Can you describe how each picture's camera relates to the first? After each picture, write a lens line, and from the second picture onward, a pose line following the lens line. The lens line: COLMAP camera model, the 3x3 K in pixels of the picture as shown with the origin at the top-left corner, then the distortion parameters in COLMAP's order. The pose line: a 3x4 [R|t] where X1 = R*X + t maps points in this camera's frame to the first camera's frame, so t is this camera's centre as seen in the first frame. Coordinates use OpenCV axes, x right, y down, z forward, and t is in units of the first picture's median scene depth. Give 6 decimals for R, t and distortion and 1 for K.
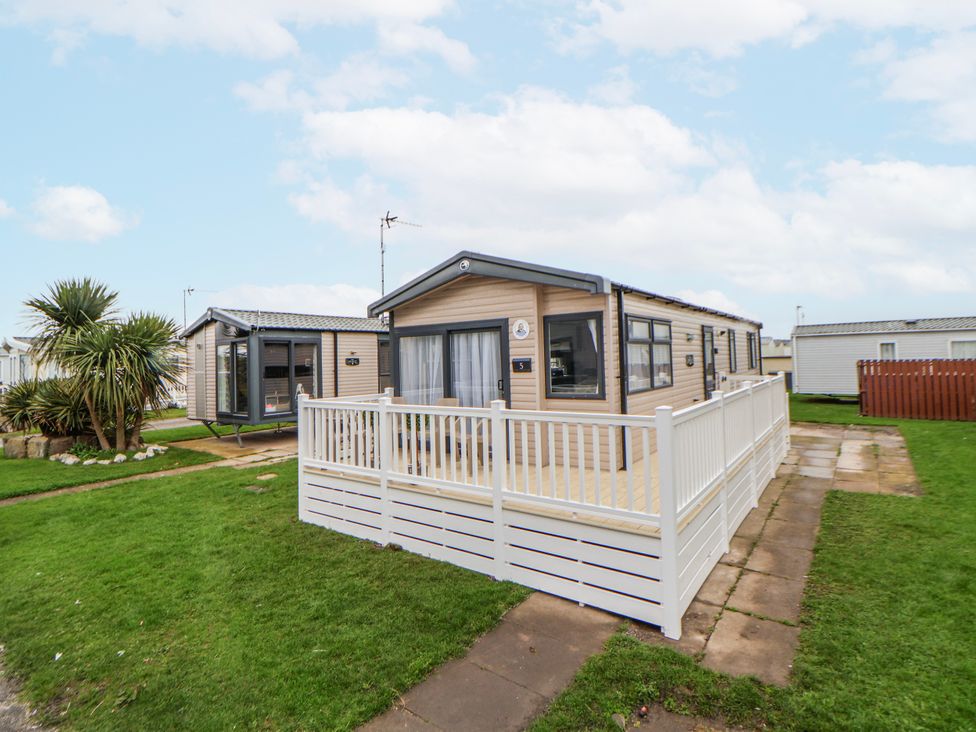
lens RADIAL K [[499.8, 0, 489.7], [0, 499.8, 344.2], [0, 0, 1]] dist [-0.003993, -0.003415]
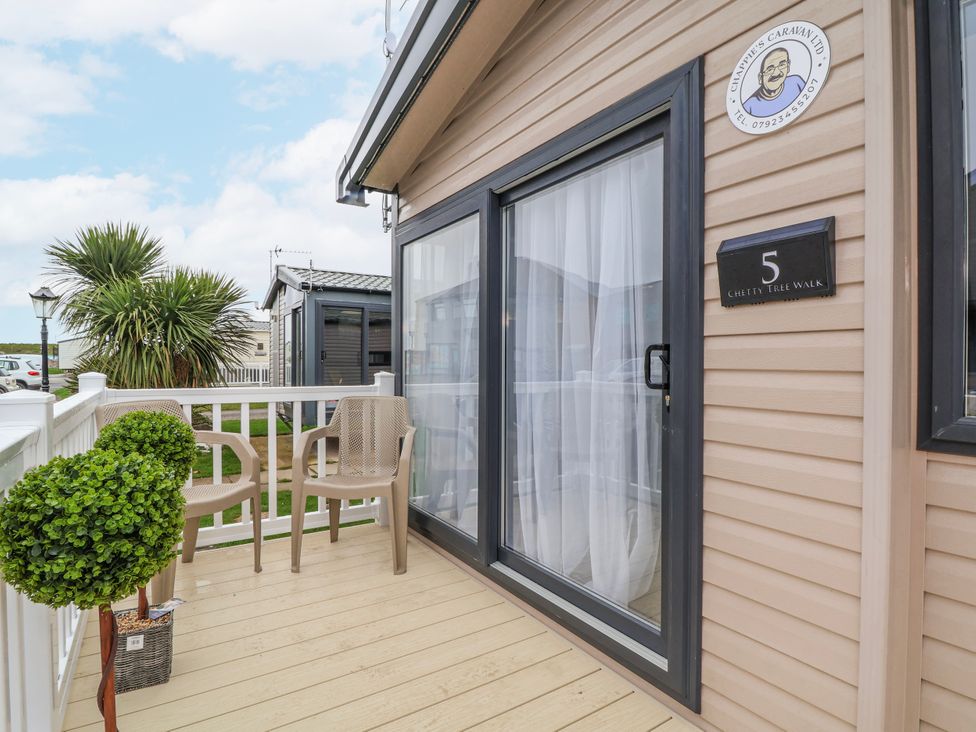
lens RADIAL K [[512.4, 0, 484.7], [0, 512.4, 368.4], [0, 0, 1]] dist [-0.002471, -0.010135]
pose [[0.931738, 0.037007, -0.361241, 0.027383], [-0.019787, 0.998490, 0.051254, 0.060472], [0.362592, -0.040607, 0.931063, 0.632819]]
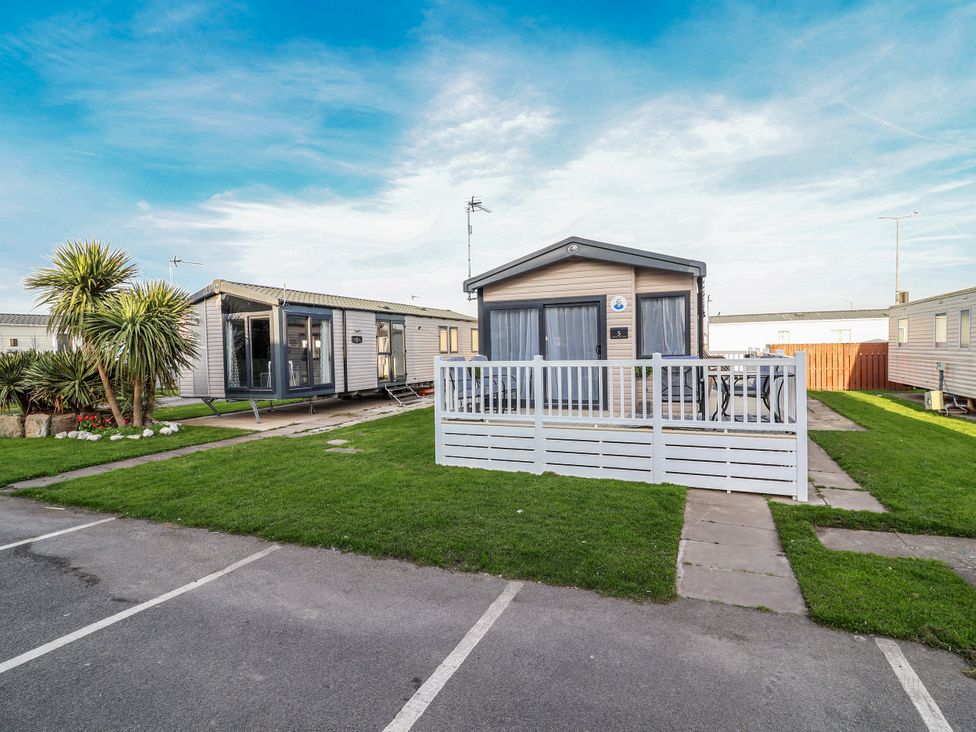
lens RADIAL K [[512.4, 0, 480.3], [0, 512.4, 366.1], [0, 0, 1]] dist [-0.002471, -0.010135]
pose [[0.975050, 0.000418, 0.221986, -0.453639], [-0.013422, 0.998280, 0.057078, 0.046054], [-0.221580, -0.058633, 0.973378, -0.137486]]
